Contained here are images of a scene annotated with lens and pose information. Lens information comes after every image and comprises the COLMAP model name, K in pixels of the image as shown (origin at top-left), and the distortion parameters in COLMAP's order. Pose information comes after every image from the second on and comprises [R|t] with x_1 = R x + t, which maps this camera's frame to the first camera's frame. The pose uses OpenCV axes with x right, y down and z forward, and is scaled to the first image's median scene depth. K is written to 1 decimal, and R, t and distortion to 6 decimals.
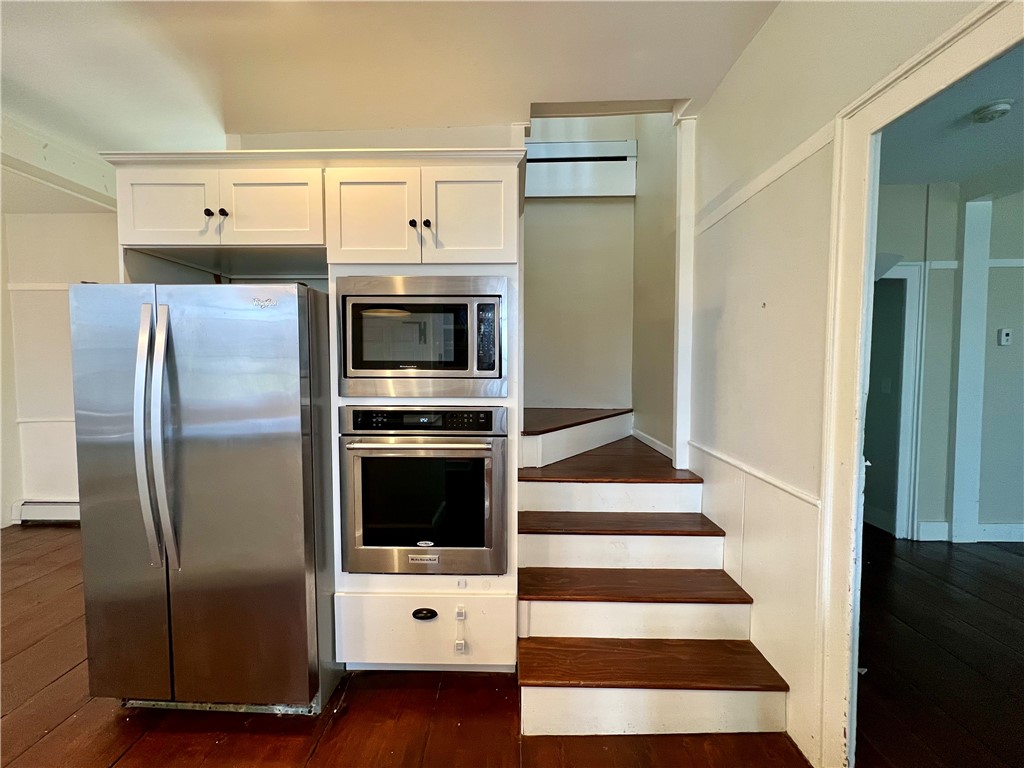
lens RADIAL K [[409.6, 0, 509.5], [0, 409.6, 380.6], [0, 0, 1]] dist [-0.001191, 0.000324]
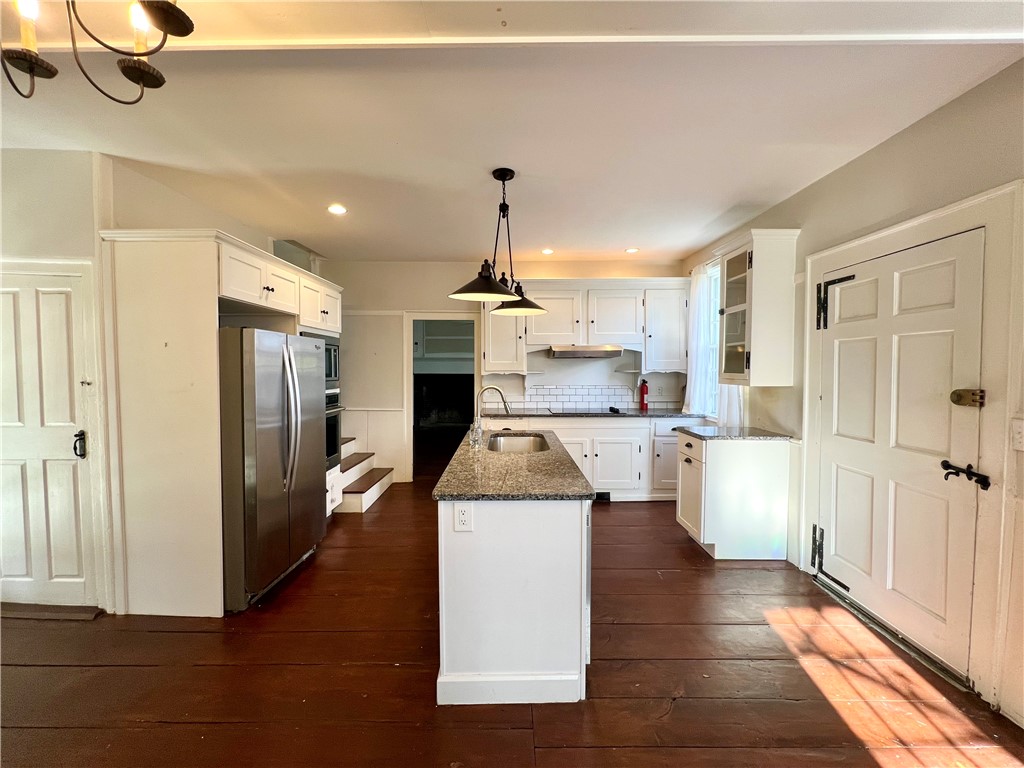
lens RADIAL K [[409.6, 0, 509.5], [0, 409.6, 380.6], [0, 0, 1]] dist [-0.001191, 0.000324]
pose [[-0.005380, -0.031873, 0.999477, -2.420752], [0.046601, 0.998398, 0.032089, -0.033057], [-0.998899, 0.046750, -0.003886, 0.015200]]
